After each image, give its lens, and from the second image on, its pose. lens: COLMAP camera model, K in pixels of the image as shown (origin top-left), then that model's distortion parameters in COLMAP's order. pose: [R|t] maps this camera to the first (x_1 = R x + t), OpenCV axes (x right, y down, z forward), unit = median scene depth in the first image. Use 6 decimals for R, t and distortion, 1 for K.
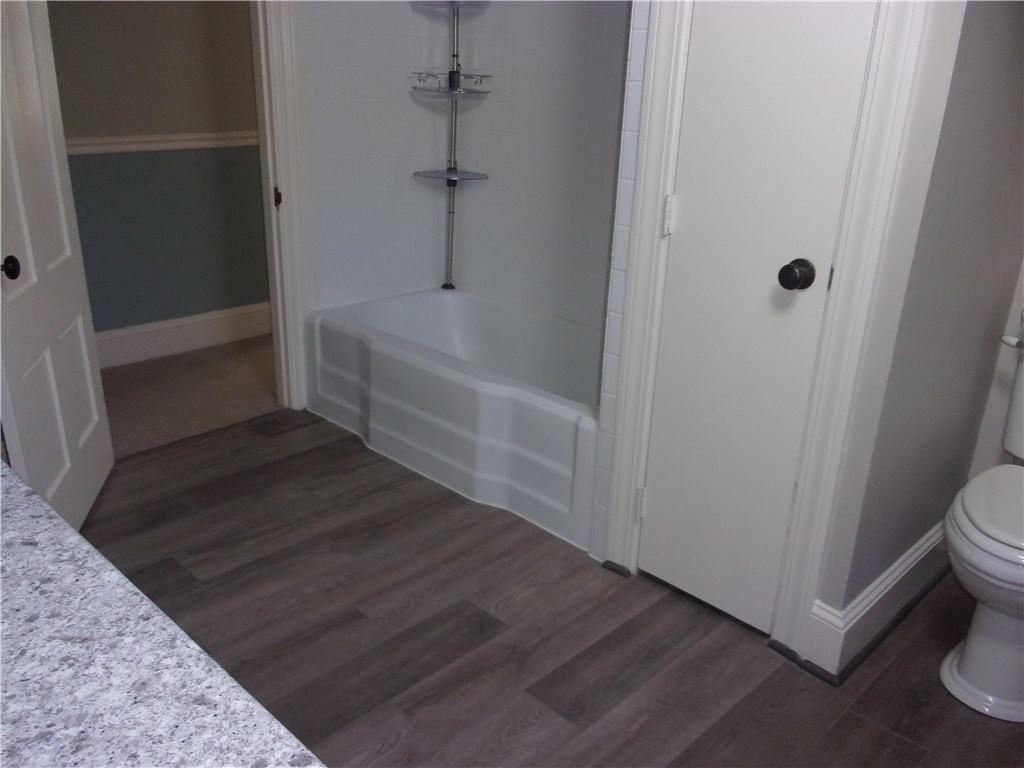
lens RADIAL K [[866.2, 0, 508.4], [0, 866.2, 401.1], [0, 0, 1]] dist [0.034232, -0.115248]
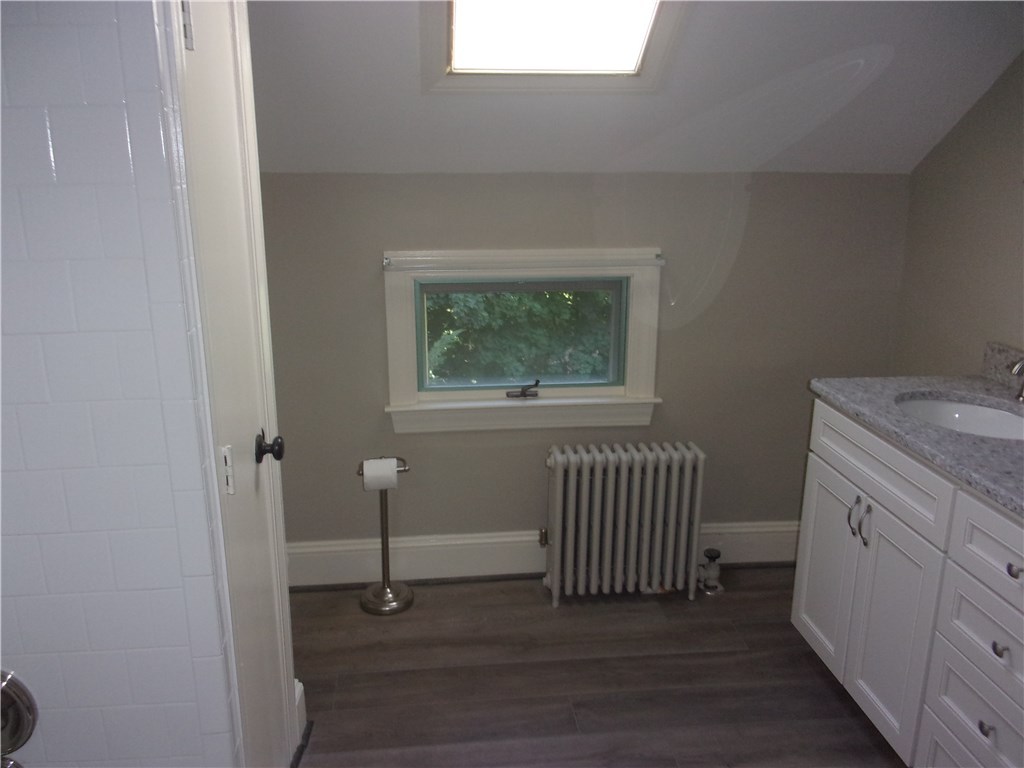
lens RADIAL K [[850.4, 0, 513.1], [0, 850.4, 400.5], [0, 0, 1]] dist [0.017188, -0.010474]
pose [[-0.778674, -0.209287, 0.591494, -0.610949], [0.203673, 0.807360, 0.553793, -0.859910], [-0.593451, 0.551696, -0.586045, 1.695299]]
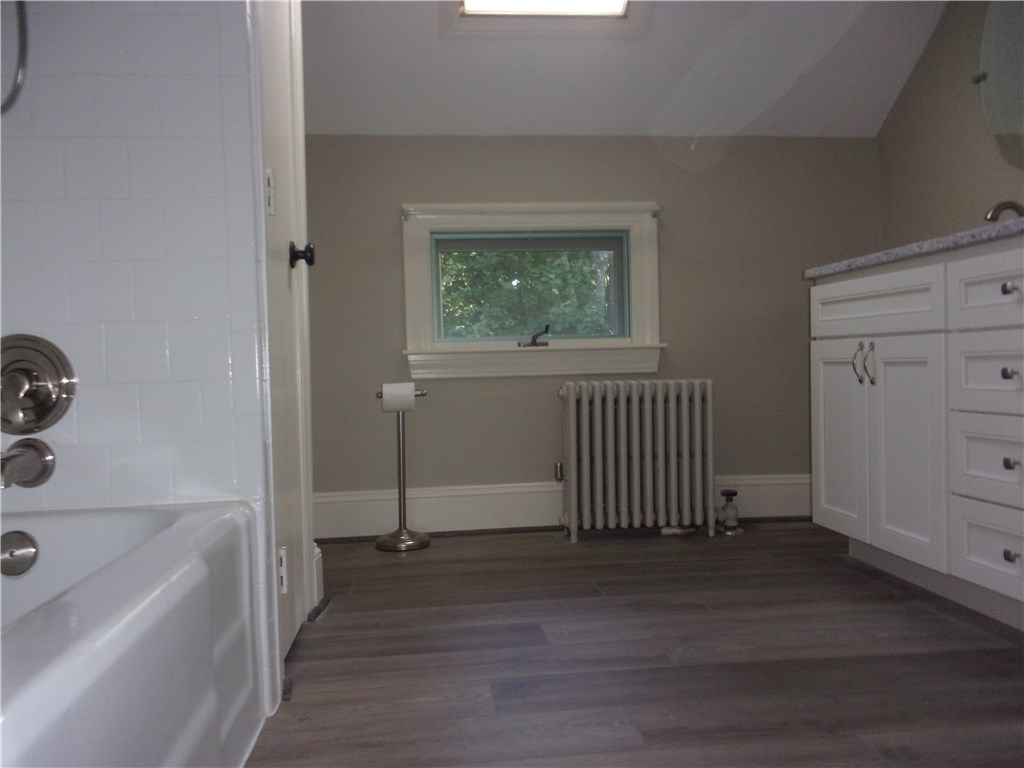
lens RADIAL K [[850.4, 0, 513.1], [0, 850.4, 400.5], [0, 0, 1]] dist [0.017188, -0.010474]
pose [[-0.779638, -0.033825, 0.625316, -0.716815], [0.229830, 0.913406, 0.335959, -0.339798], [-0.582531, 0.405642, -0.704352, 2.065290]]
